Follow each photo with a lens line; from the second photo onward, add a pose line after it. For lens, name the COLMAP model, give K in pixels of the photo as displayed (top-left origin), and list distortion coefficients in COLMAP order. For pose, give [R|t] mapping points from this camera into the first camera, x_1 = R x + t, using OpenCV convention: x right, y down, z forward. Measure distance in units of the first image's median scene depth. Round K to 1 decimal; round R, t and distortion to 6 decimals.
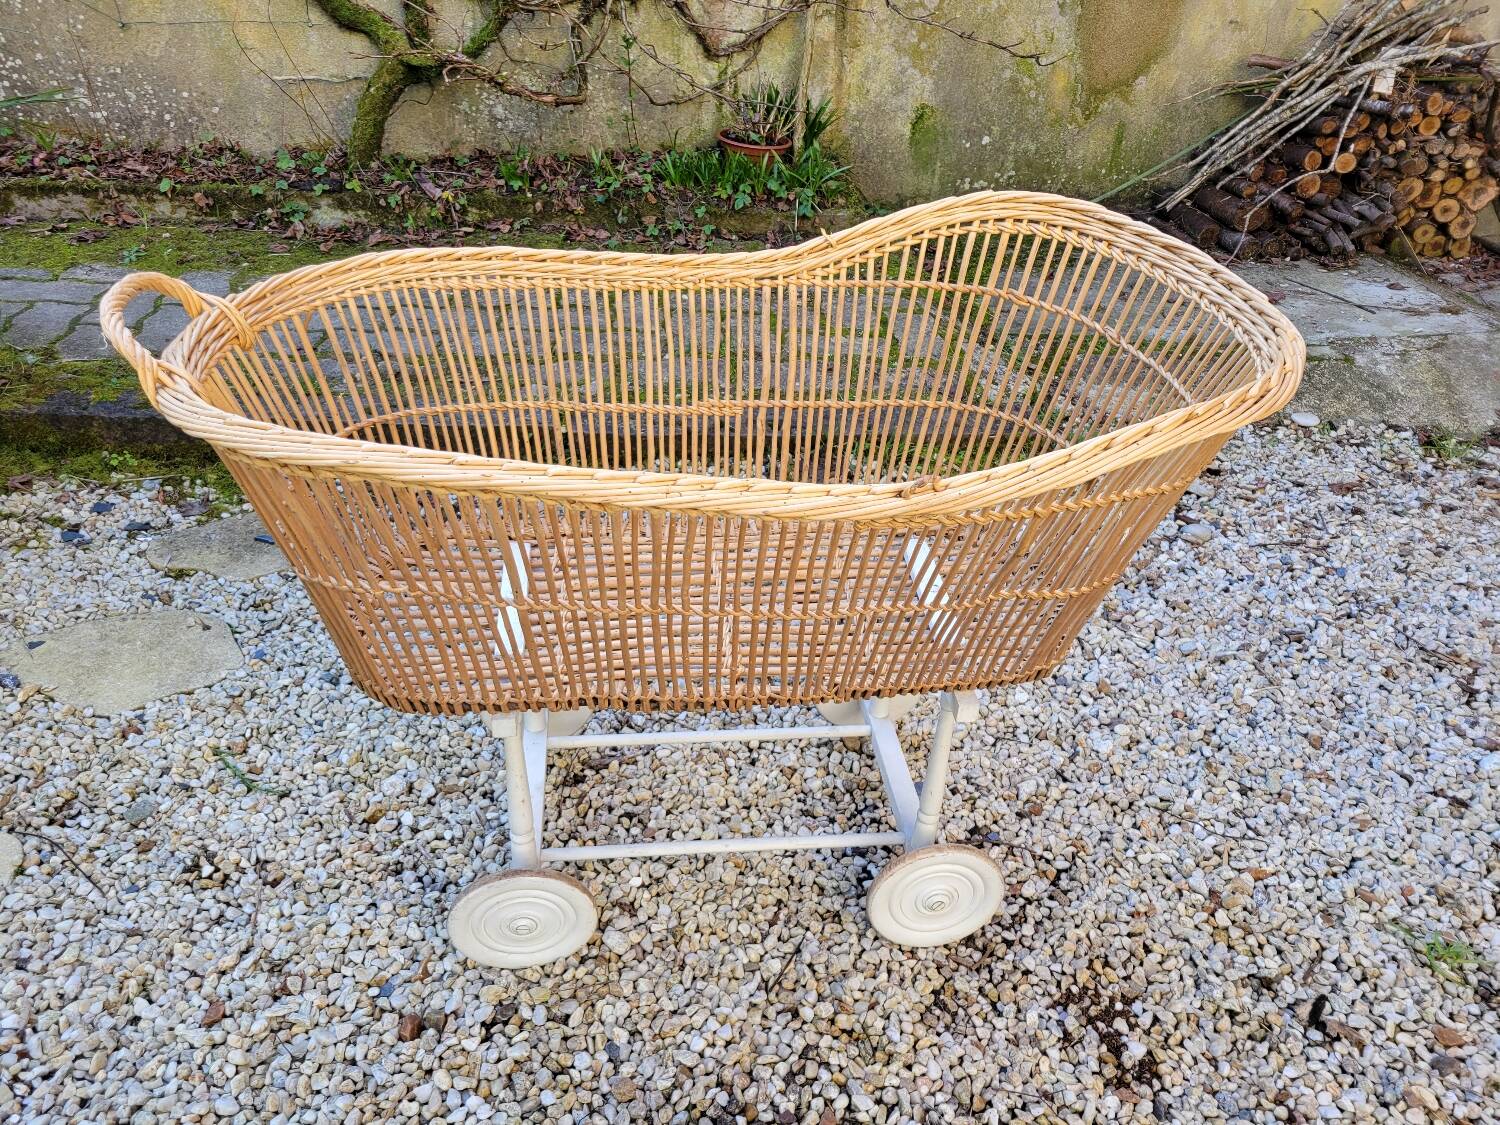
lens RADIAL K [[1137.1, 0, 766.6], [0, 1137.1, 566.2], [0, 0, 1]] dist [0.060657, -0.048014]
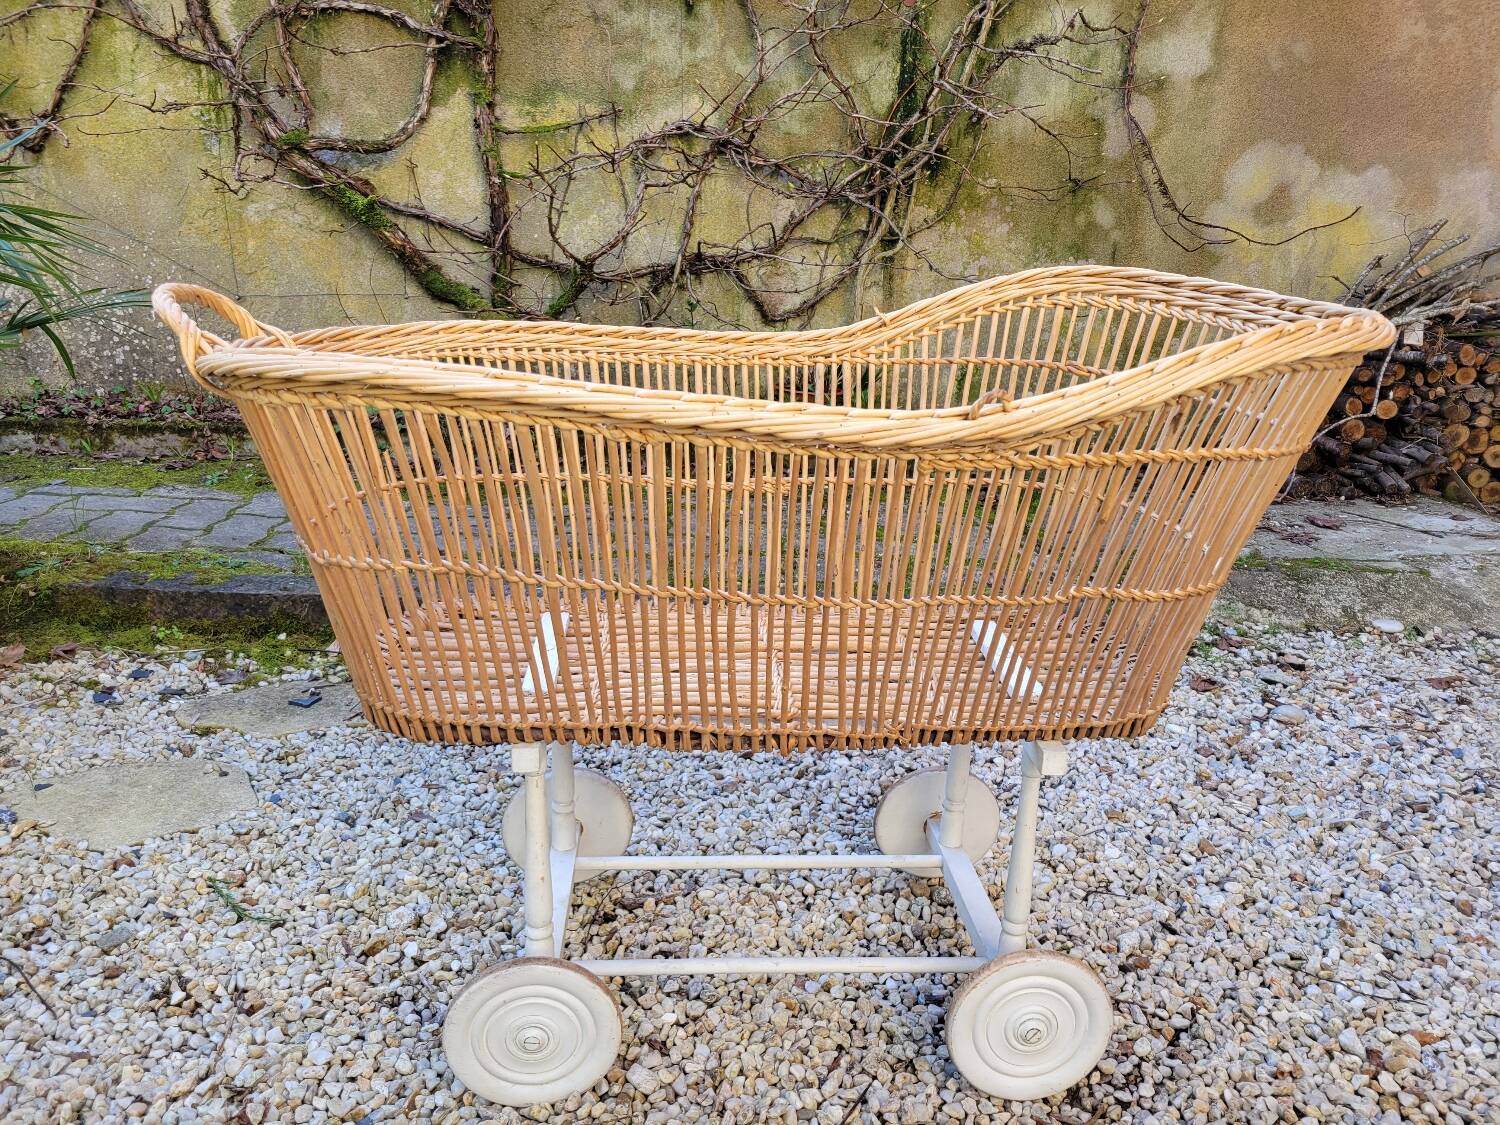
lens RADIAL K [[1135.8, 0, 768.6], [0, 1135.8, 555.6], [0, 0, 1]] dist [0.064909, -0.051864]
pose [[0.998950, -0.005287, -0.045512, -0.000630], [-0.008287, 0.956085, -0.292974, 0.174759], [0.045063, 0.293043, 0.955037, 0.083789]]
